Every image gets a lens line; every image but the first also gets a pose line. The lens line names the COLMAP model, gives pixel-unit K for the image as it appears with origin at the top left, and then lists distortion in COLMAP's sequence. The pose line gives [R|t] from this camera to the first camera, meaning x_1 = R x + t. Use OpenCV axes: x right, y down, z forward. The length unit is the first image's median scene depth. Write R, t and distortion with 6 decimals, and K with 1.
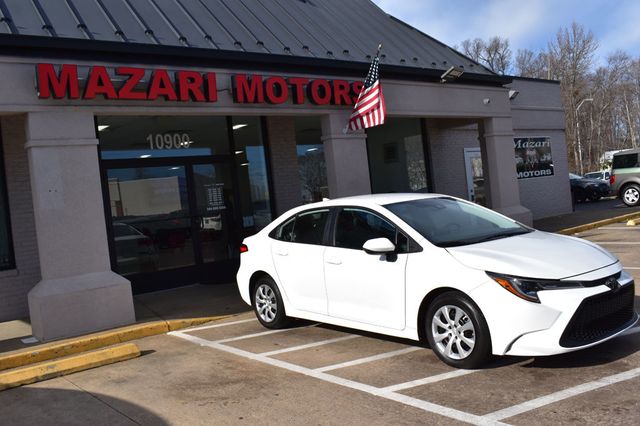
lens RADIAL K [[598.2, 0, 320.0], [0, 598.2, 213.0], [0, 0, 1]] dist [-0.007198, -0.205643]
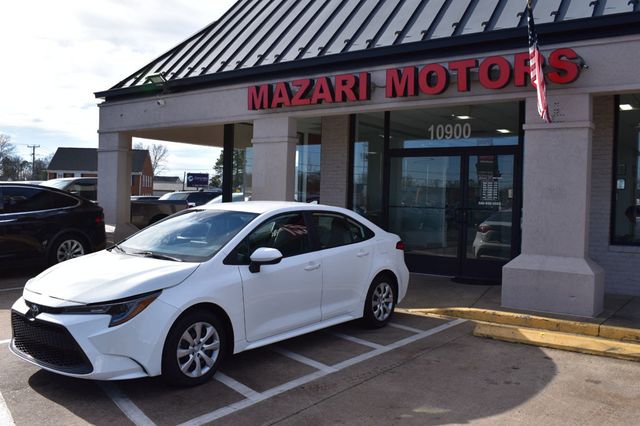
lens RADIAL K [[598.2, 0, 320.0], [0, 598.2, 213.0], [0, 0, 1]] dist [-0.007198, -0.205643]
pose [[0.235058, 0.134921, -0.962572, 1.022283], [-0.072819, 0.989980, 0.120980, -0.134400], [0.969250, 0.041656, 0.242528, 0.820594]]
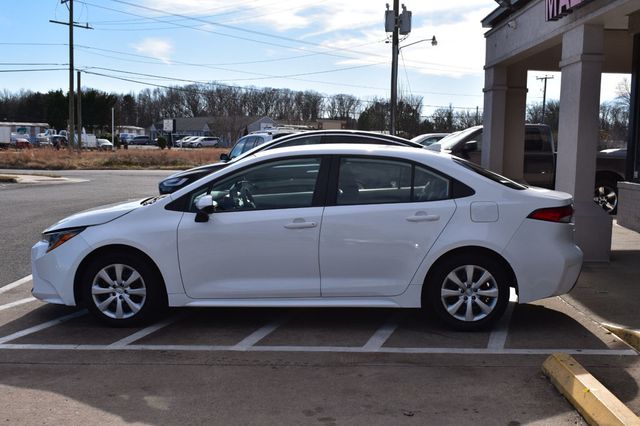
lens RADIAL K [[756.4, 0, 320.0], [0, 756.4, 213.0], [0, 0, 1]] dist [-0.030744, -0.031012]
pose [[-0.648622, 0.167297, -0.742497, 0.753429], [0.033696, 0.980899, 0.191577, -0.127700], [0.760365, 0.099242, -0.641870, 1.840766]]
